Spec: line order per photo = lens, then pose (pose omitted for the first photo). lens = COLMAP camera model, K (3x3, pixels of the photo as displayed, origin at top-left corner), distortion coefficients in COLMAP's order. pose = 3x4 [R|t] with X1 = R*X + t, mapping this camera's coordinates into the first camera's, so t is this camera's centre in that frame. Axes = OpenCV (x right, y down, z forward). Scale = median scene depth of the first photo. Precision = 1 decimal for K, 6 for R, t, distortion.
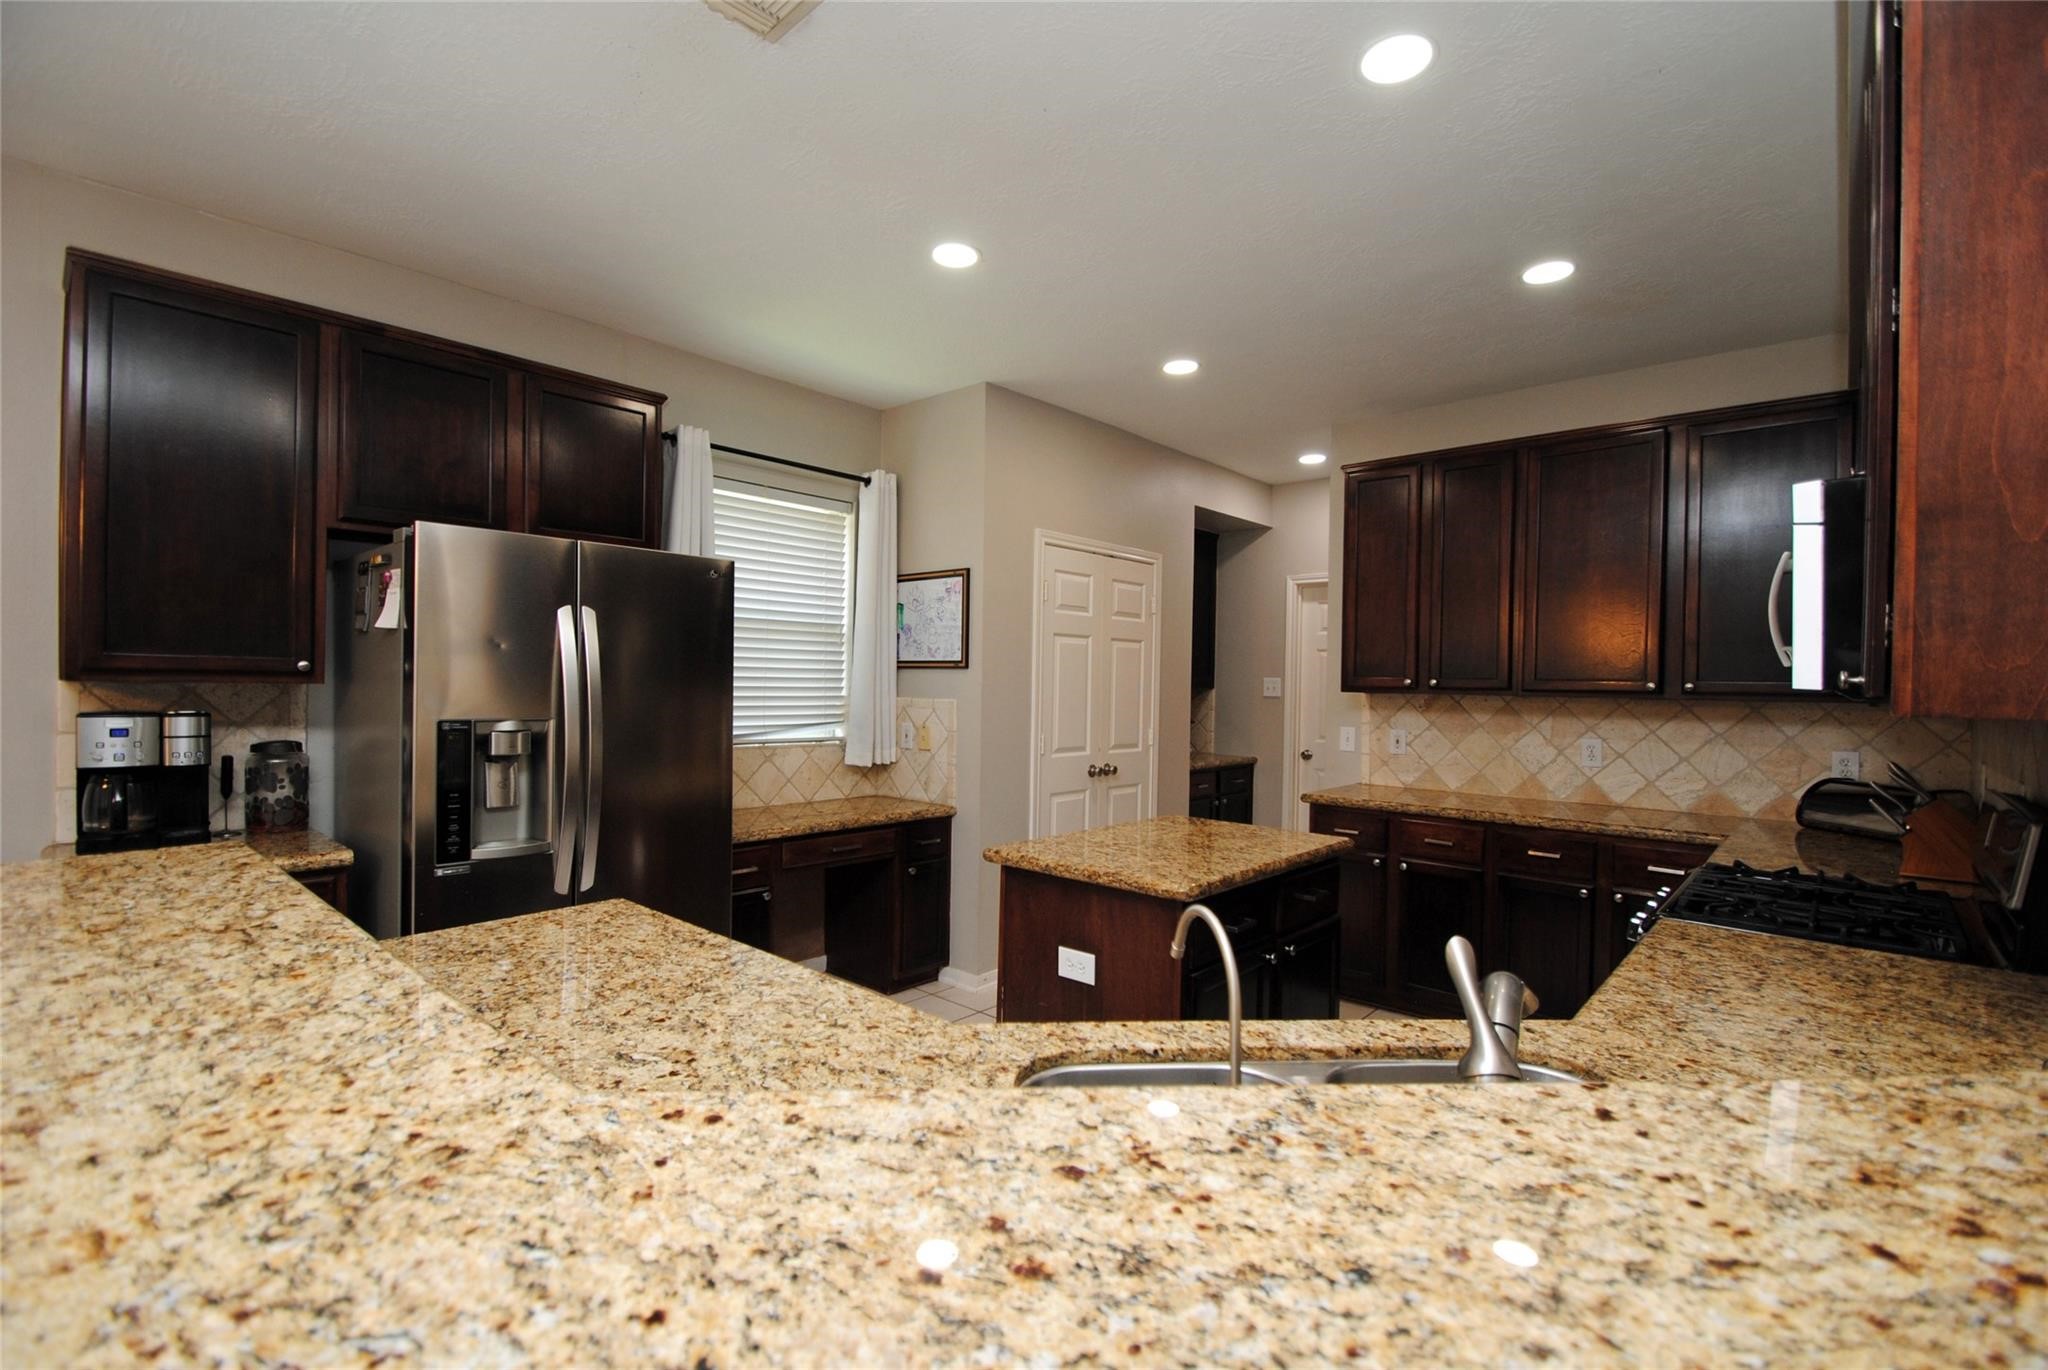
lens RADIAL K [[894.9, 0, 1024.3], [0, 894.9, 685.3], [0, 0, 1]] dist [0.001644, -0.008648]
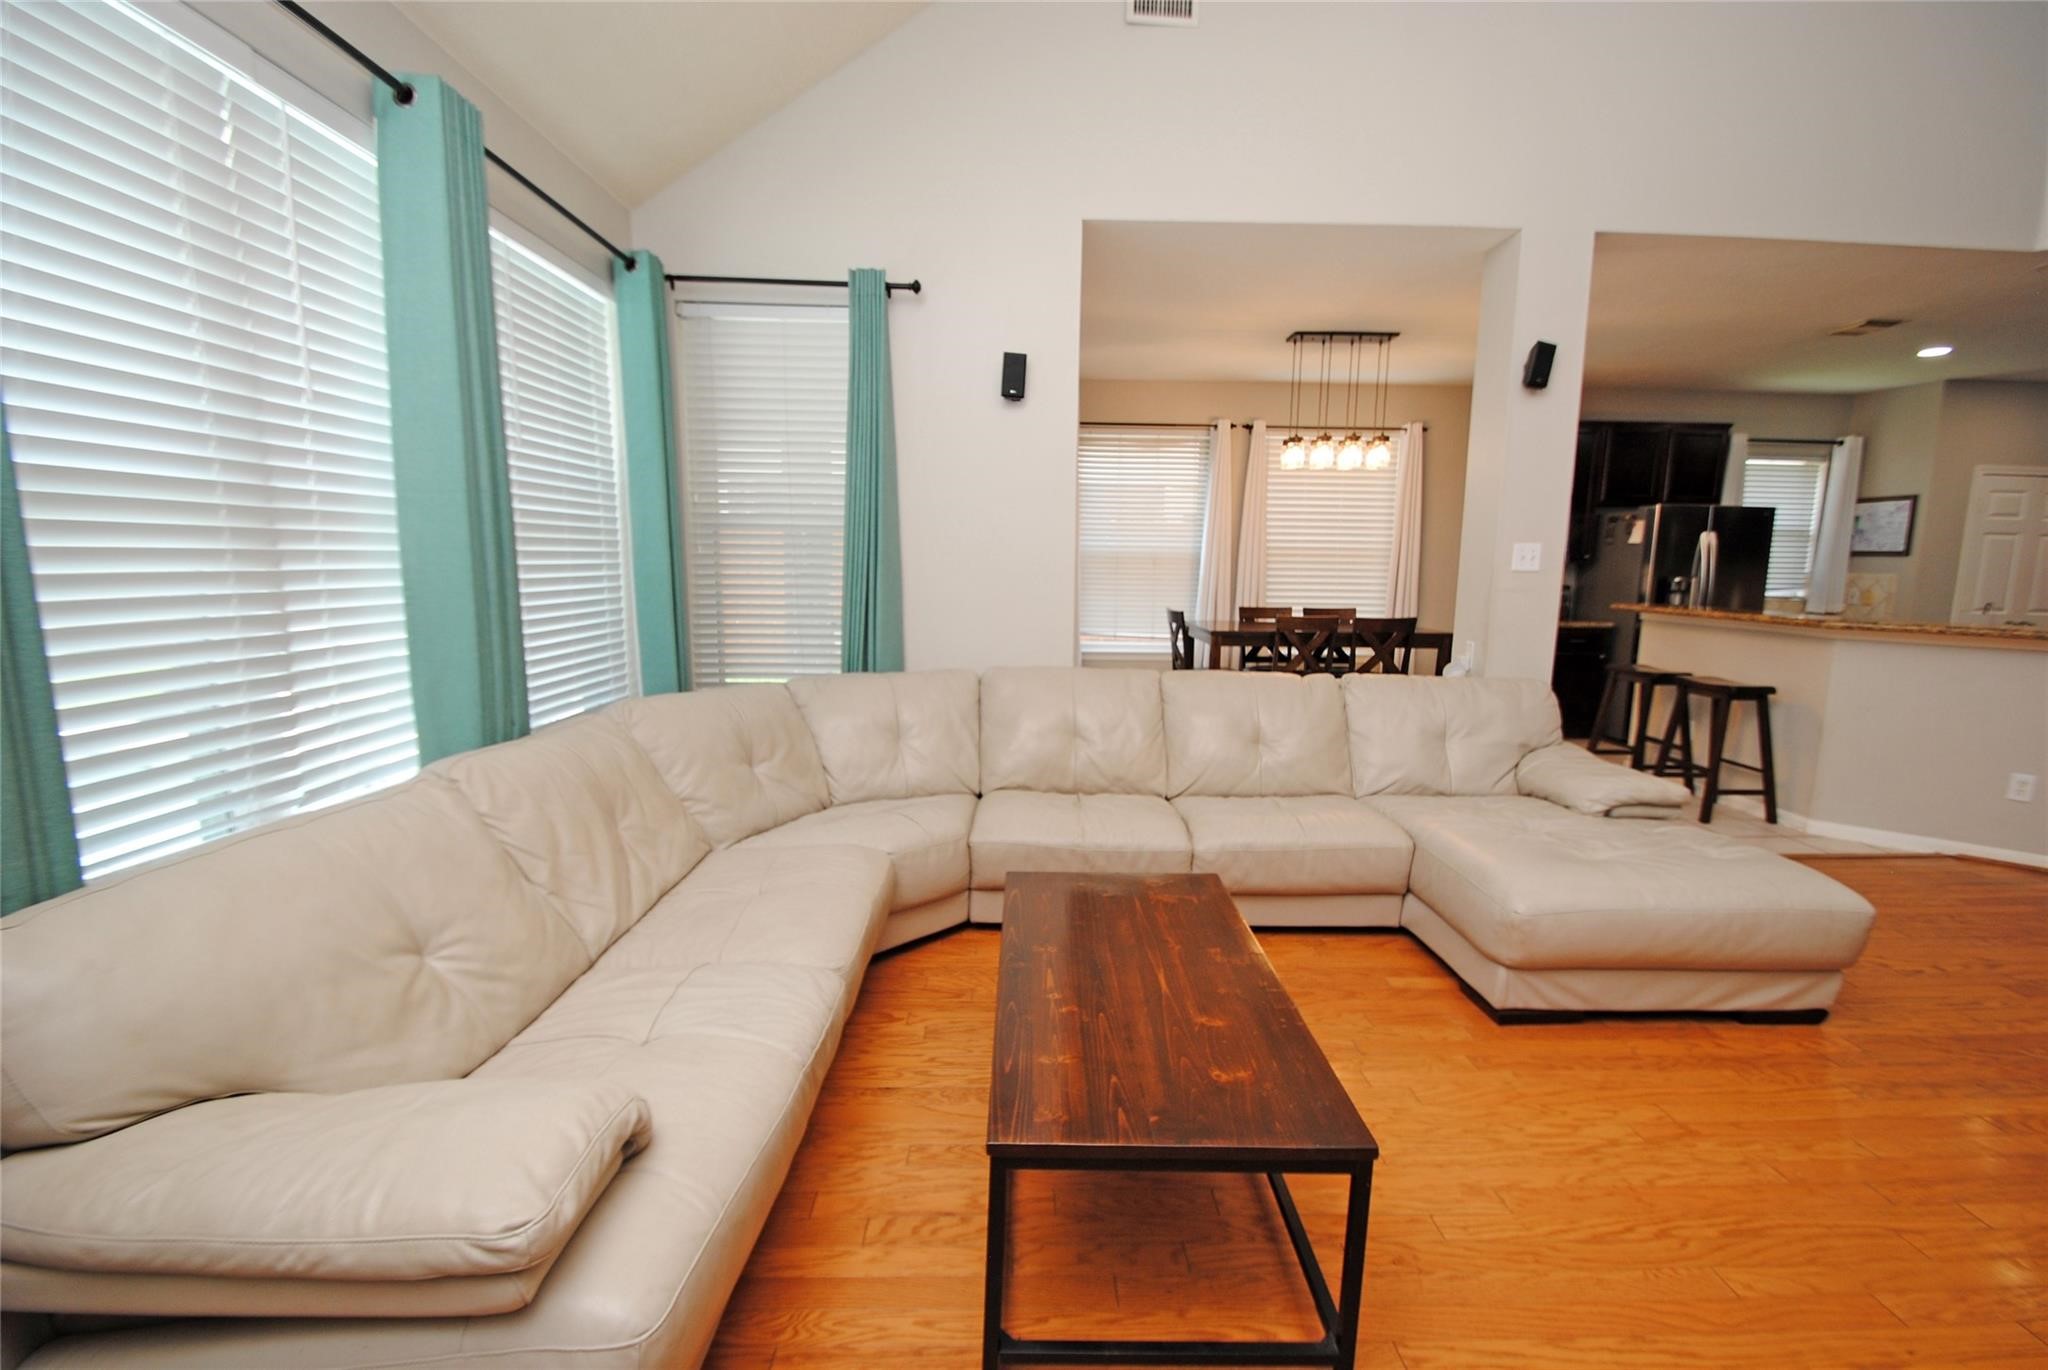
lens RADIAL K [[894.9, 0, 1043.3], [0, 894.9, 692.4], [0, 0, 1]] dist [0.001644, -0.008648]
pose [[0.699743, 0.097432, -0.707719, 0.005404], [-0.004029, 0.991179, 0.132472, 0.020693], [0.714383, -0.089845, 0.693963, -1.311052]]
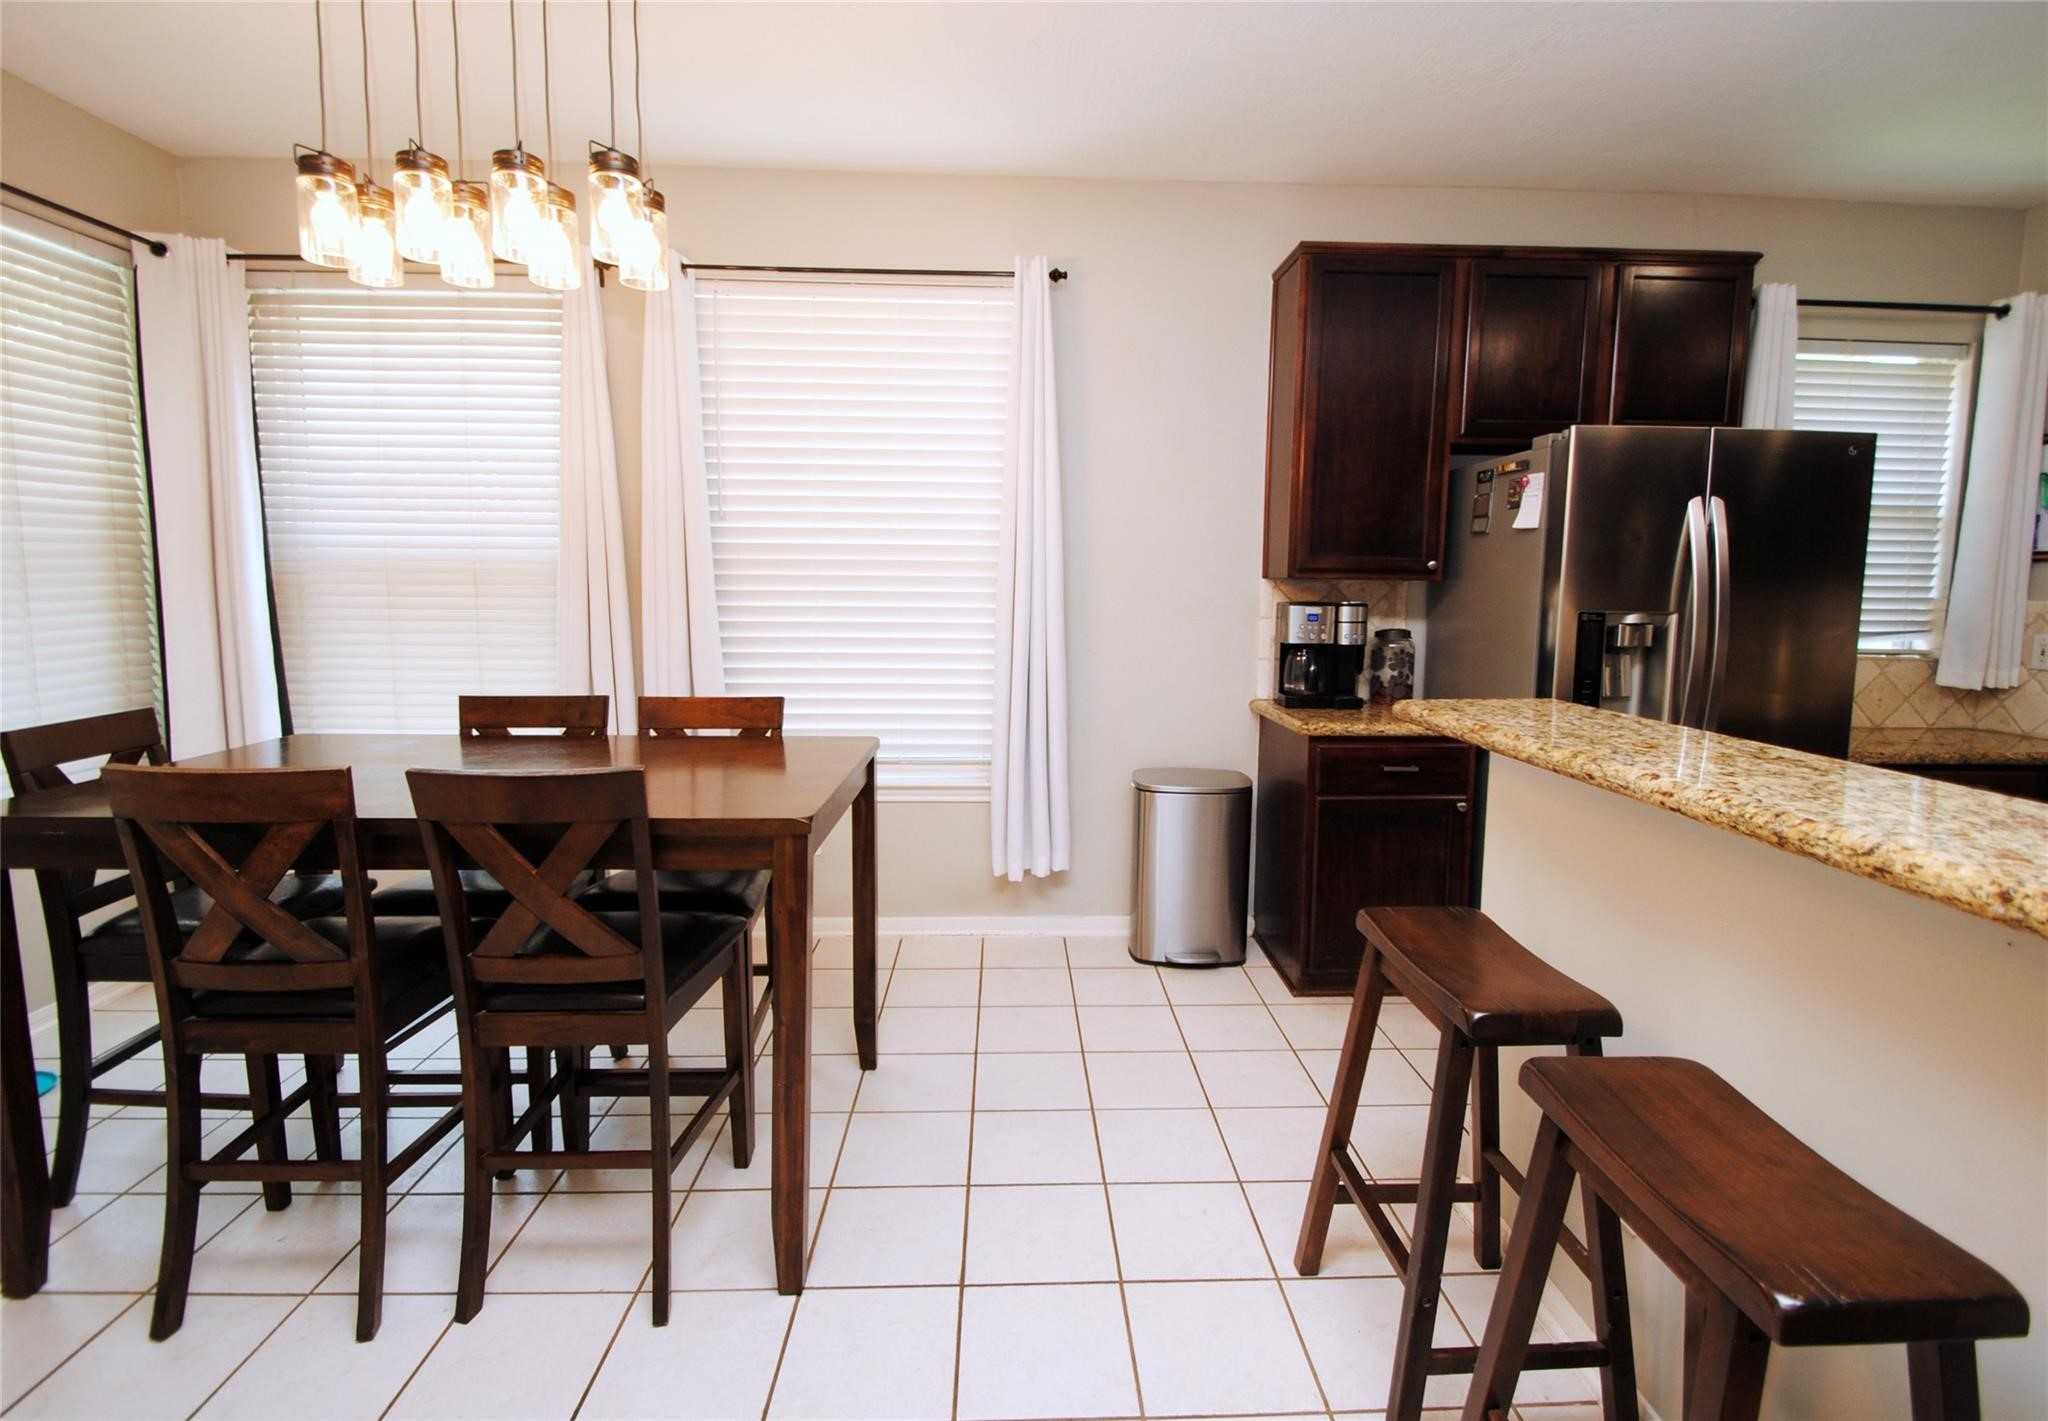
lens RADIAL K [[974.0, 0, 1025.7], [0, 974.0, 684.1], [0, 0, 1]] dist [-0.014485, -0.001453]
pose [[0.695750, 0.067574, -0.715098, -0.156695], [-0.001432, 0.995693, 0.092696, 0.010534], [0.718282, -0.063469, 0.692851, -0.167898]]
